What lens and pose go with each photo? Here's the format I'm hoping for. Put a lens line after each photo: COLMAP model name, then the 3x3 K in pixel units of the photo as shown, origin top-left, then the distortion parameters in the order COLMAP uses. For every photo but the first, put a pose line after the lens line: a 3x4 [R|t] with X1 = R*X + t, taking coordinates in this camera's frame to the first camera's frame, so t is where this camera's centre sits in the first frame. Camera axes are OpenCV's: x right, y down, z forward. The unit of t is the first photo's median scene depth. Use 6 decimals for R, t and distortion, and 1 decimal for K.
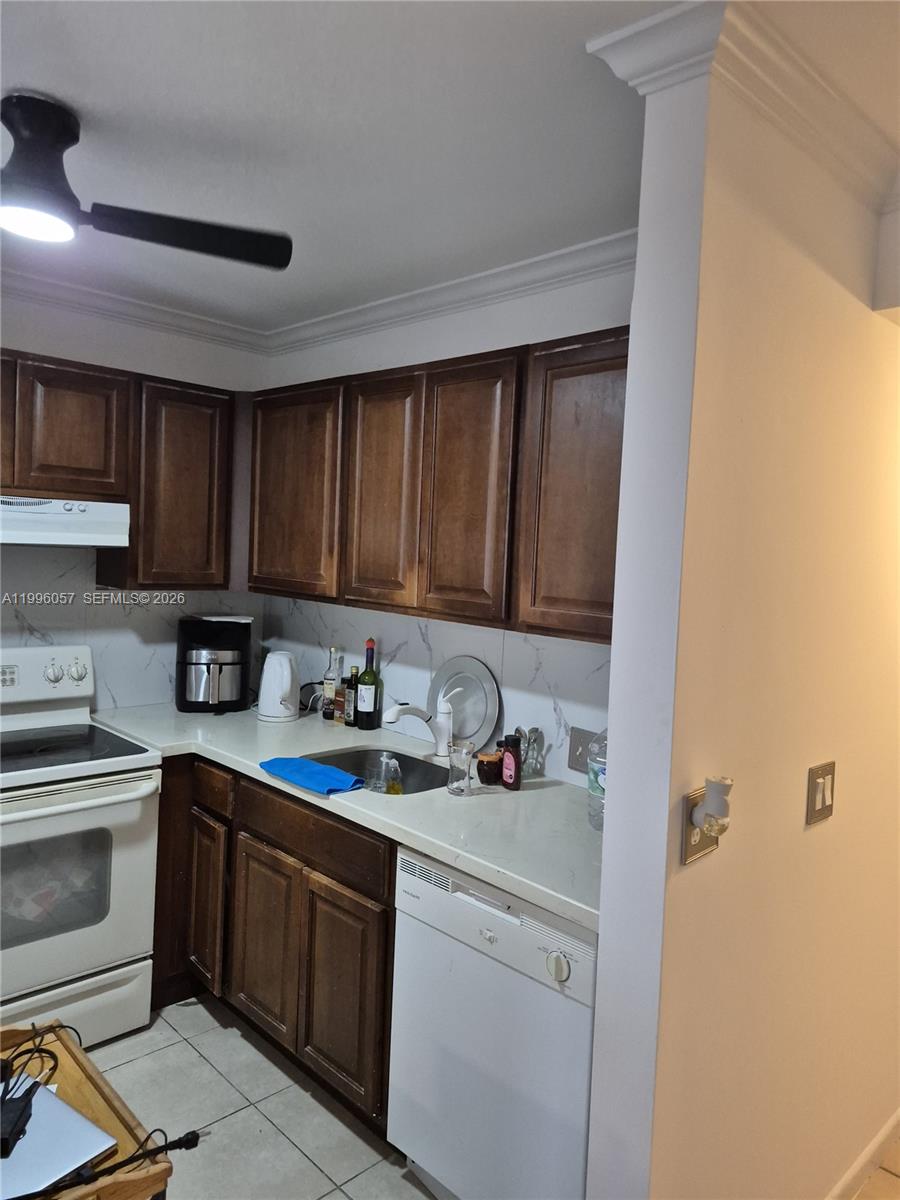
lens RADIAL K [[840.1, 0, 453.0], [0, 840.1, 592.4], [0, 0, 1]] dist [0.117792, -0.158448]
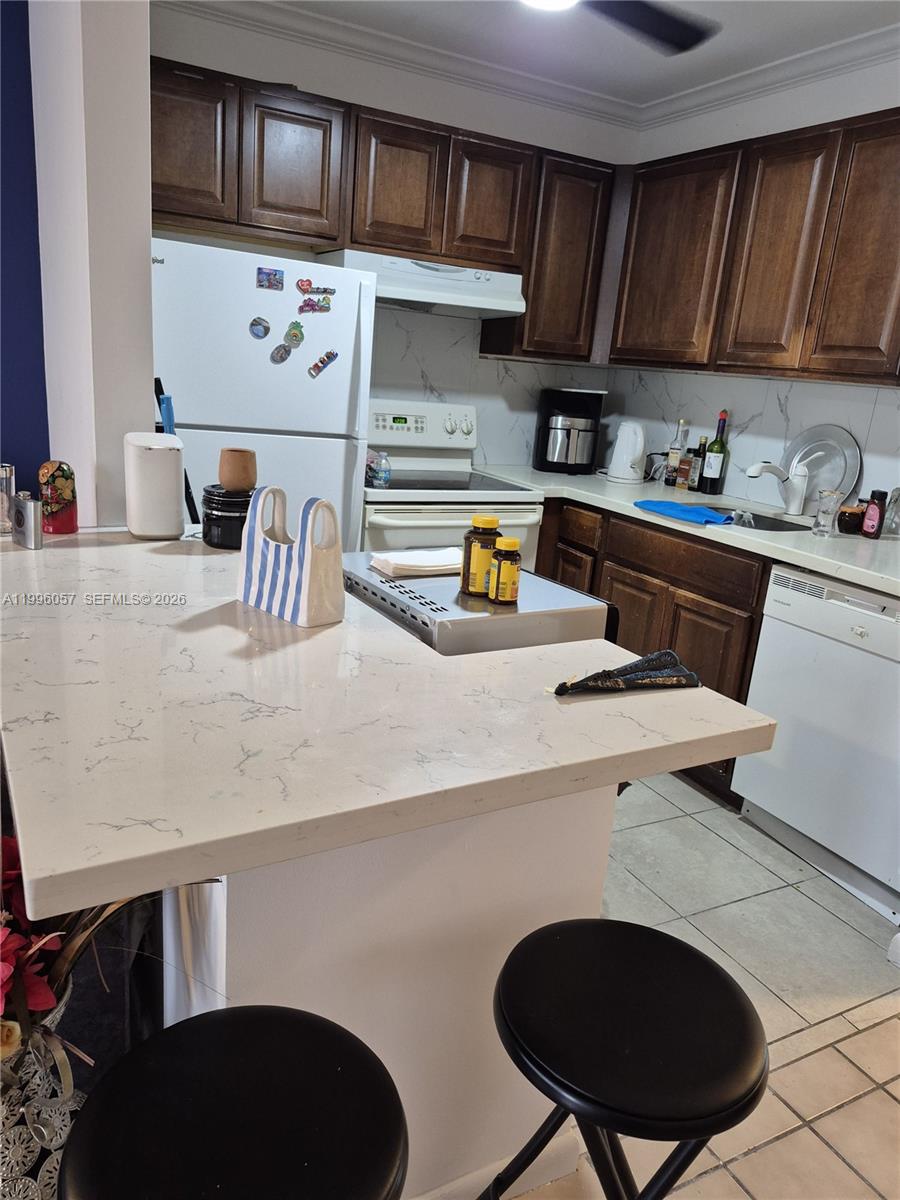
lens RADIAL K [[837.2, 0, 445.3], [0, 837.2, 614.0], [0, 0, 1]] dist [0.108822, -0.157126]
pose [[0.957585, 0.113686, -0.264778, -0.137710], [-0.052808, 0.972556, 0.226598, 0.091832], [0.283272, -0.203005, 0.937308, -0.197020]]
